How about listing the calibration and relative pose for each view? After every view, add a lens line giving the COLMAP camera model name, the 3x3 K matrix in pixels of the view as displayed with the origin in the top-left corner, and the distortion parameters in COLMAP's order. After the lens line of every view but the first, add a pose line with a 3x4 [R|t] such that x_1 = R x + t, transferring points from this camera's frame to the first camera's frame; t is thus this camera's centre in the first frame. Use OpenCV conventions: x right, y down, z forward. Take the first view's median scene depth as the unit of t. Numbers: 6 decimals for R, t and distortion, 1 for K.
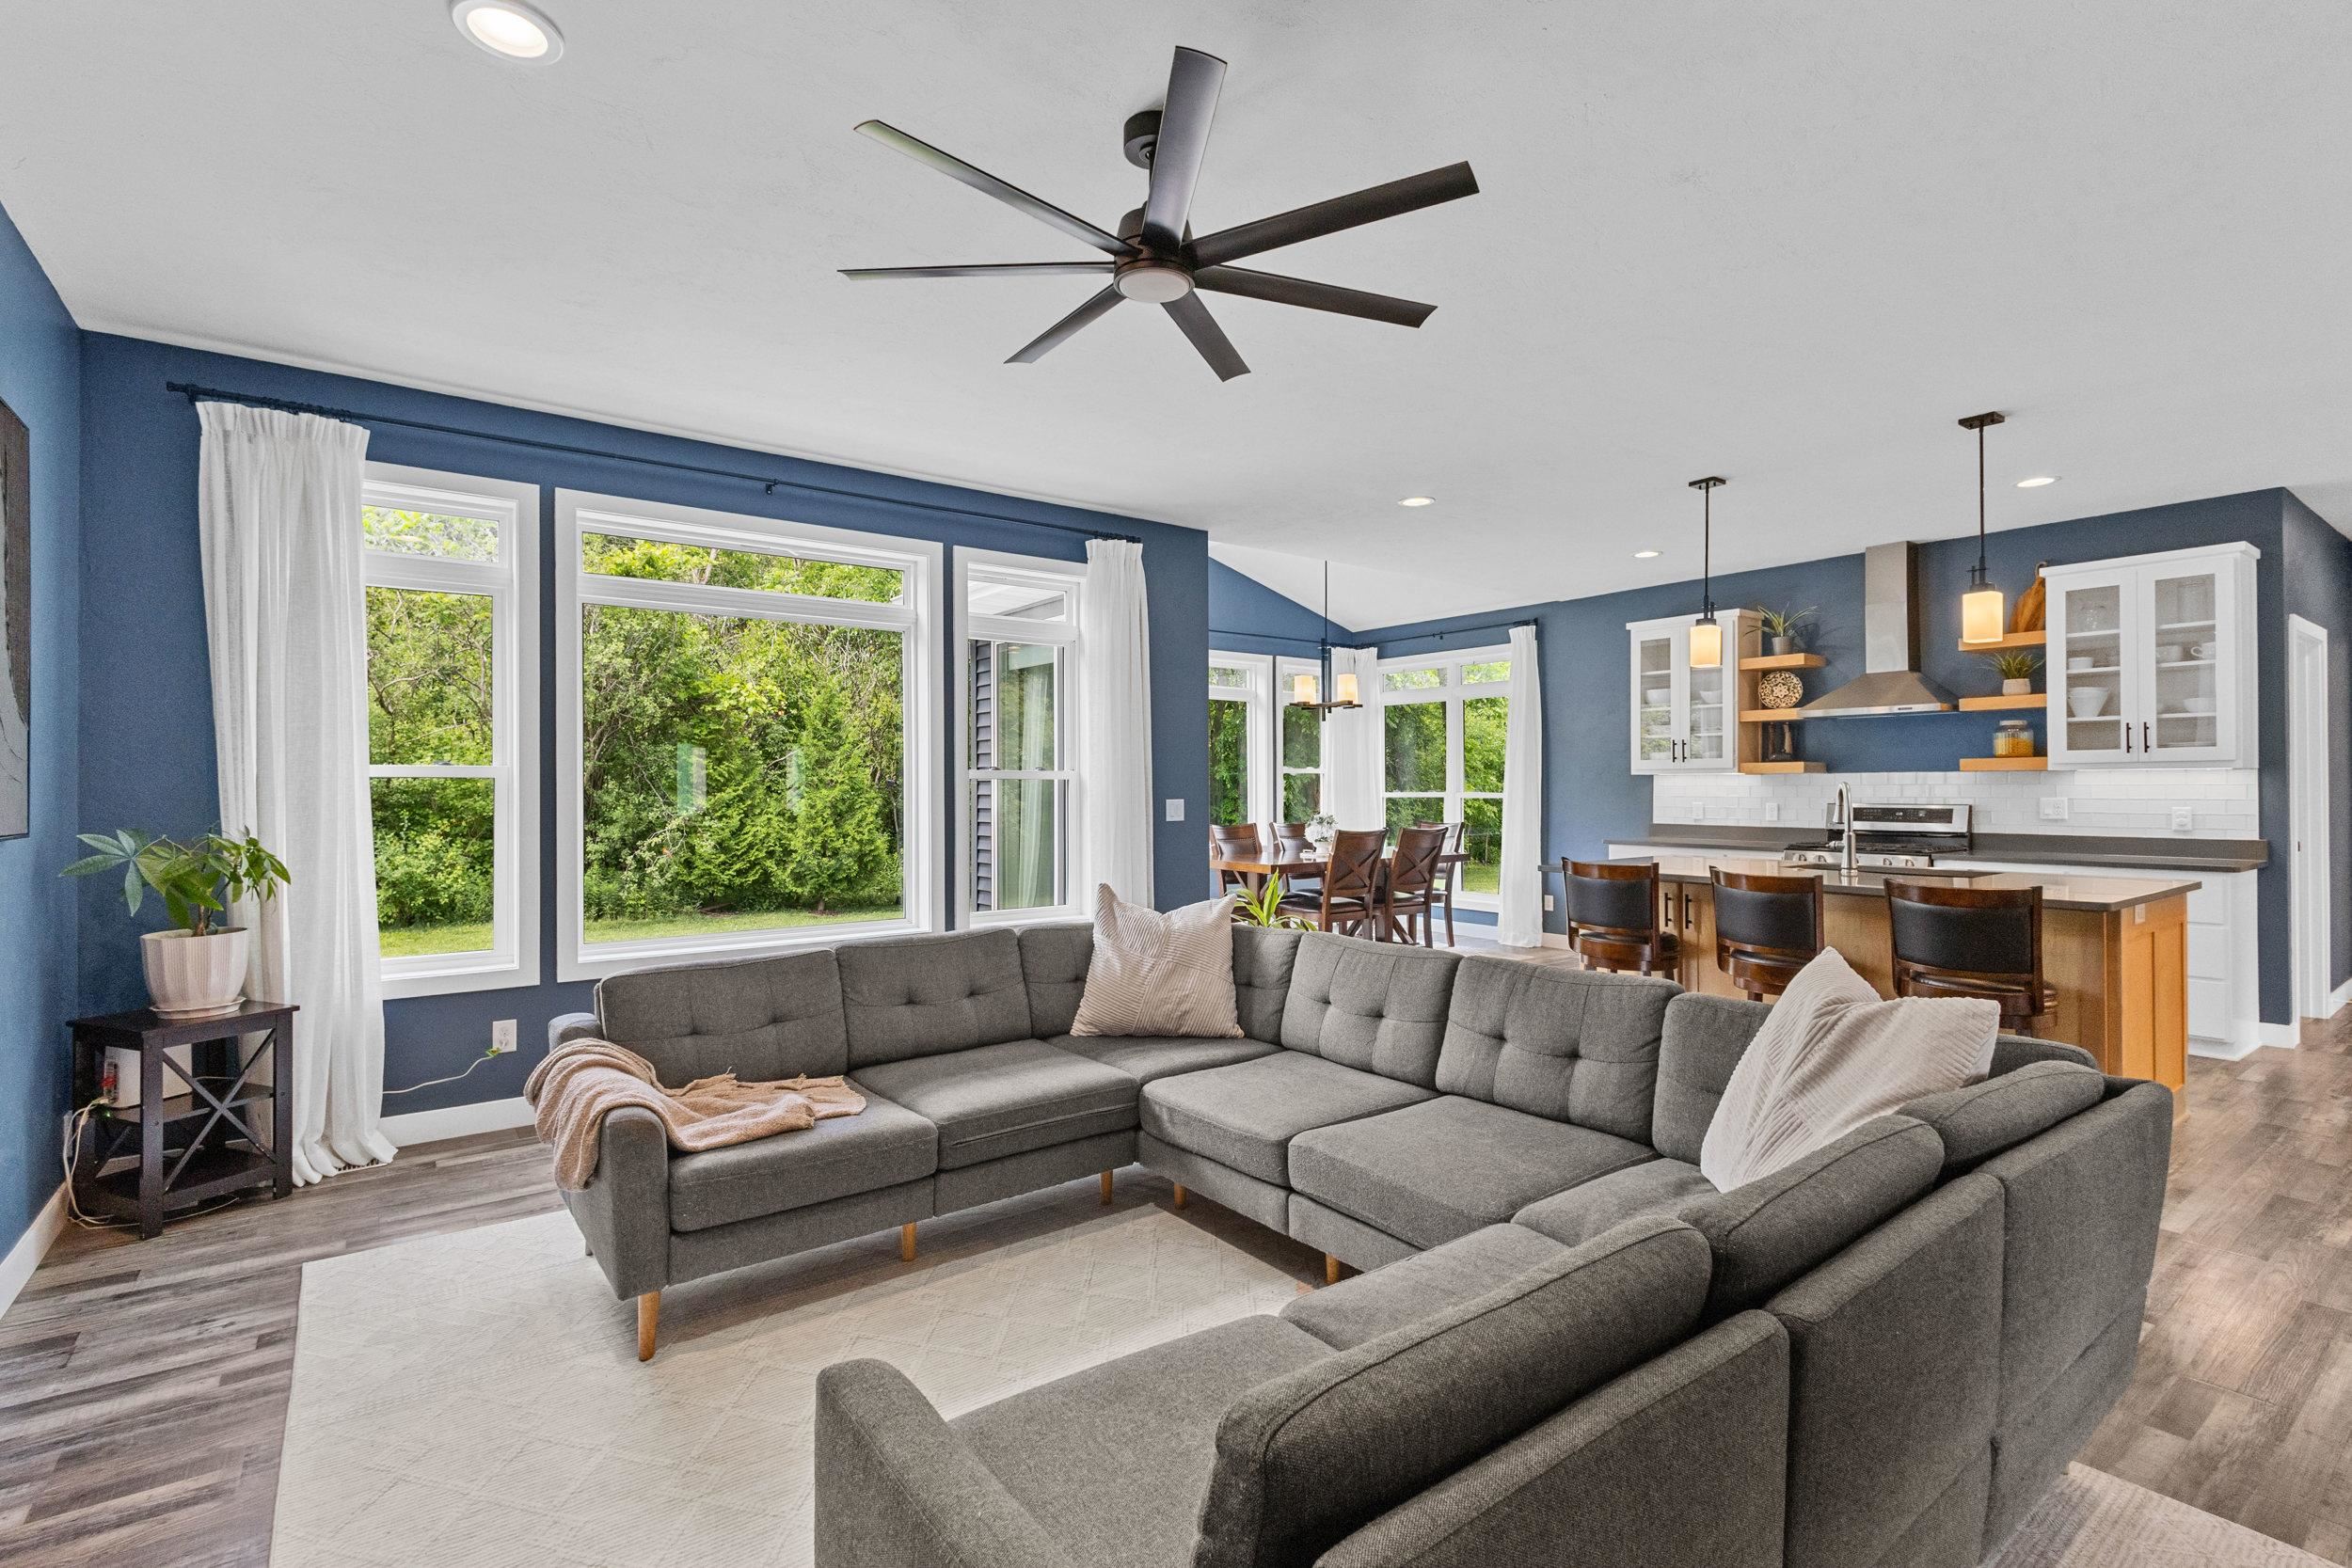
lens RADIAL K [[1080.5, 0, 1169.6], [0, 1080.5, 781.7], [0, 0, 1]] dist [0.006706, -0.003115]
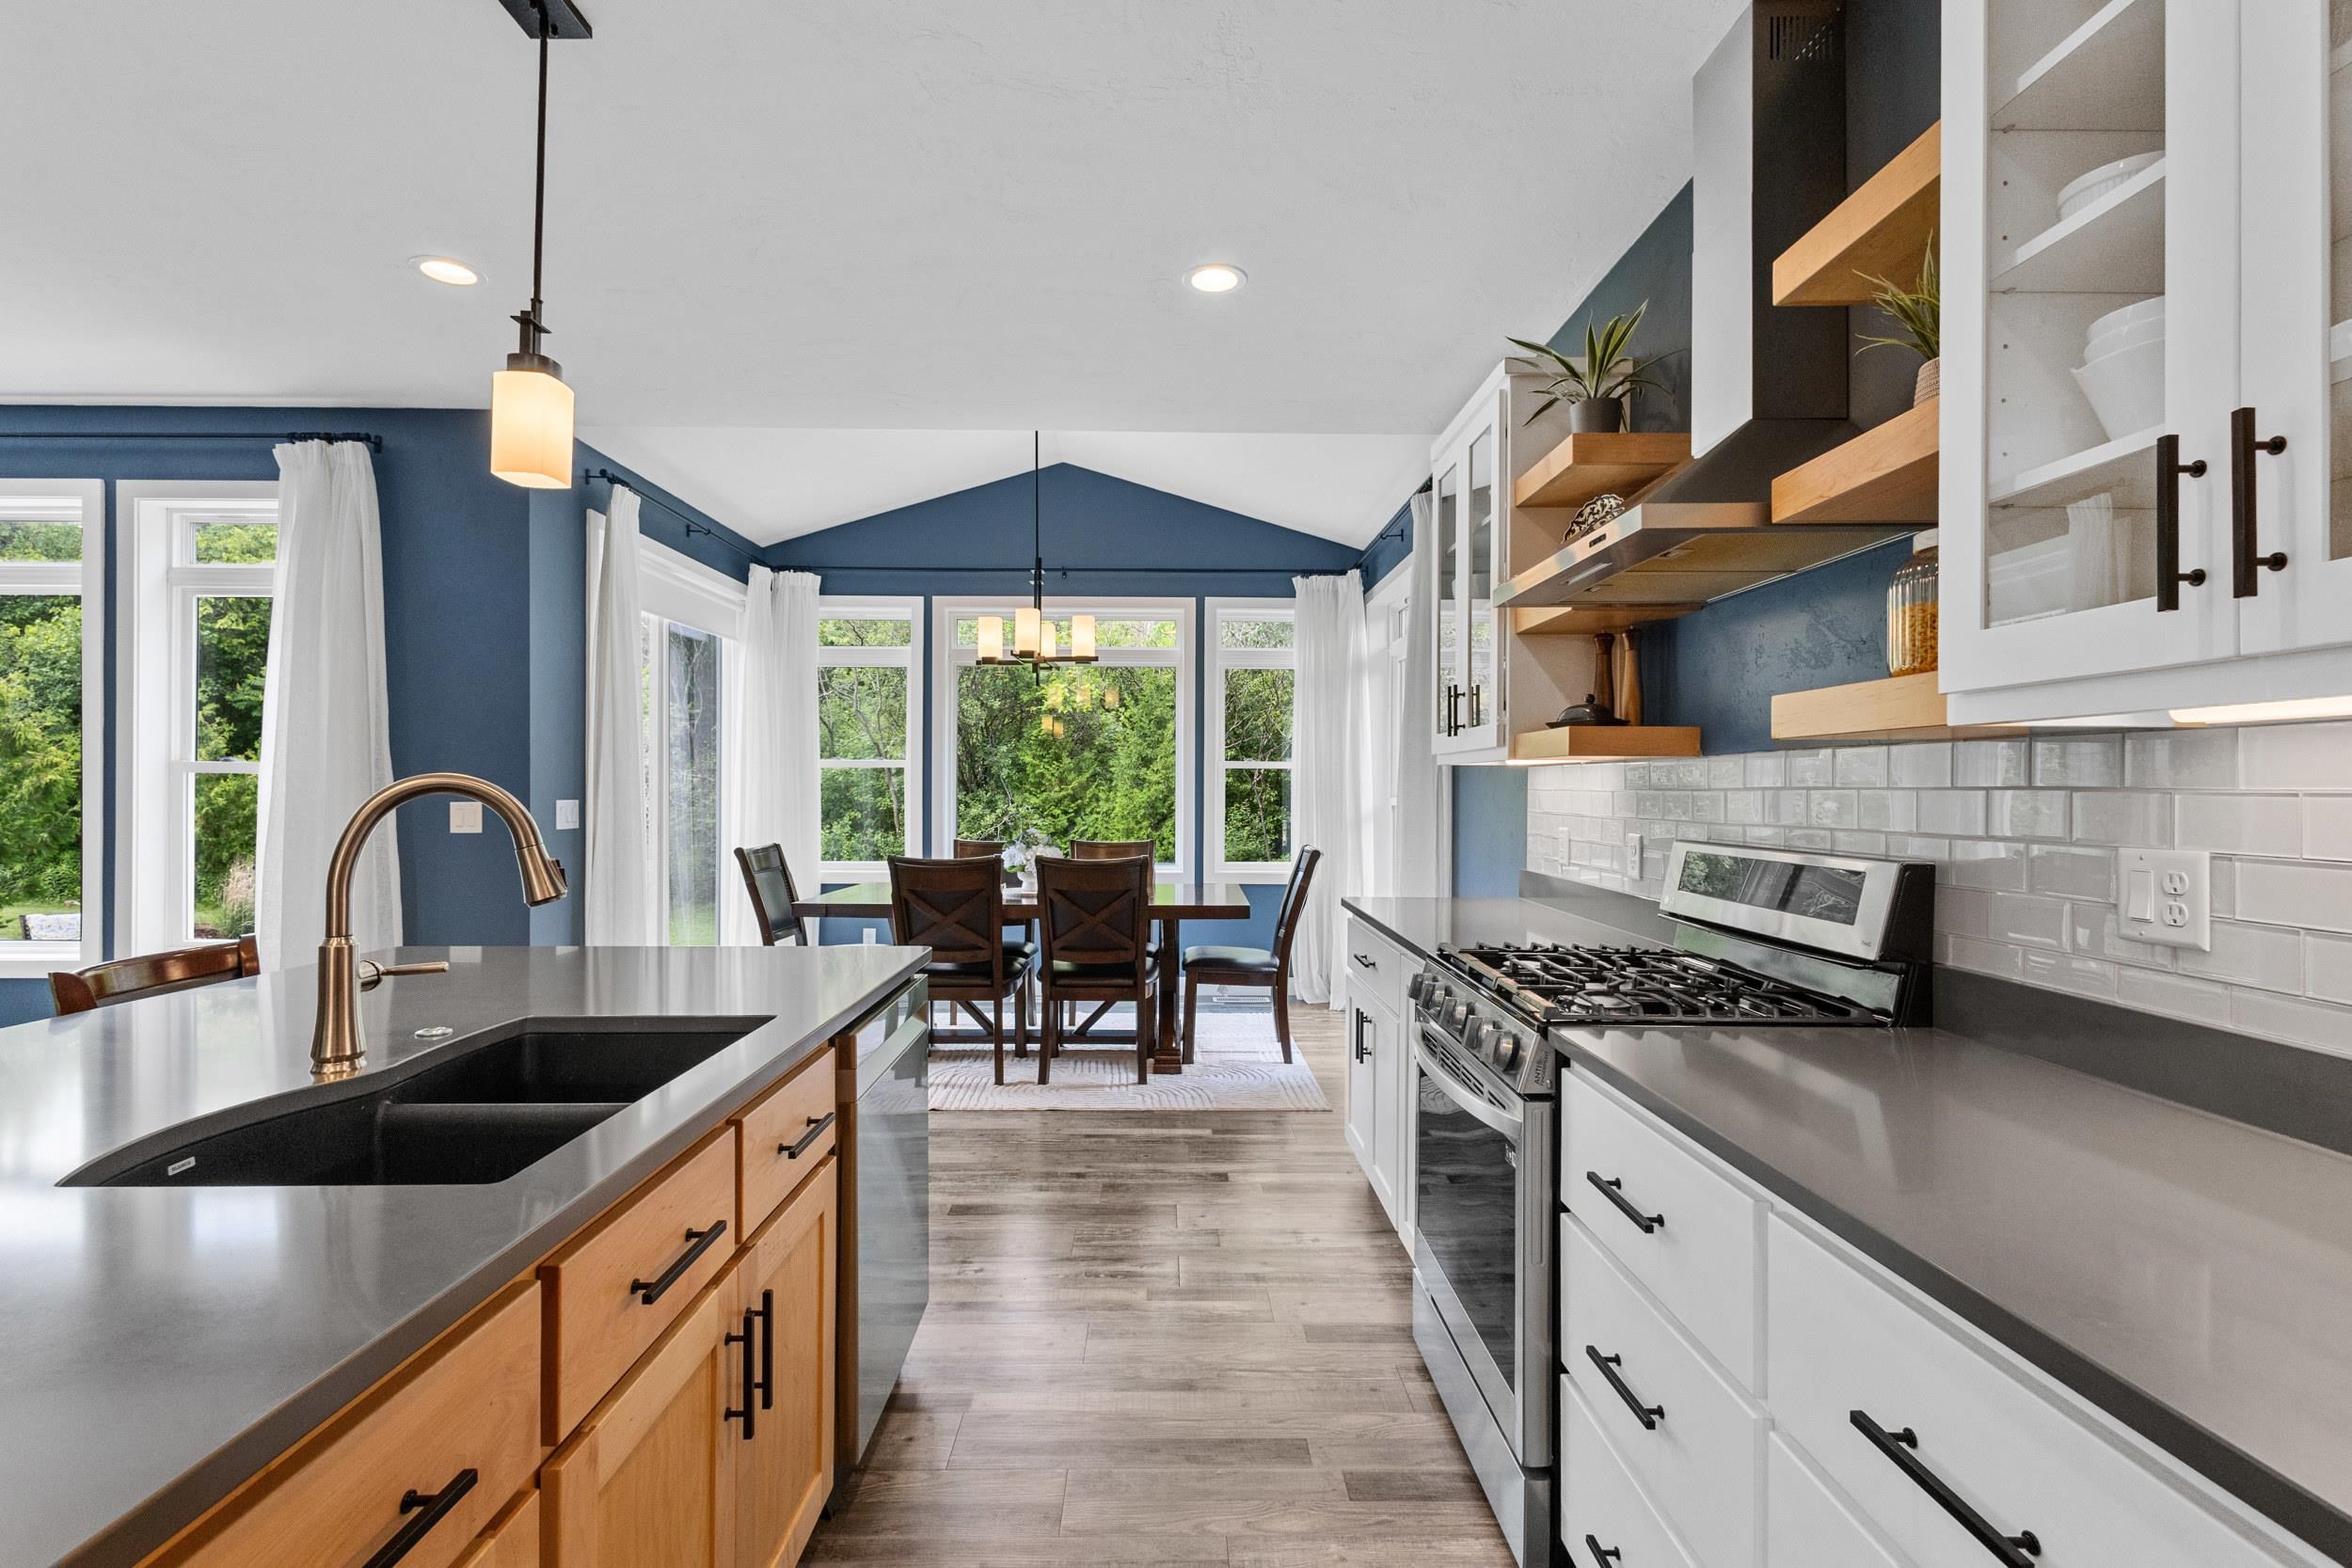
lens RADIAL K [[1080.5, 0, 1185.2], [0, 1080.5, 795.0], [0, 0, 1]] dist [0.006706, -0.003115]
pose [[0.809949, 0.009617, -0.586421, 0.768530], [-0.003141, 0.999922, 0.012059, 0.001657], [0.586491, -0.007925, 0.809917, 0.682828]]
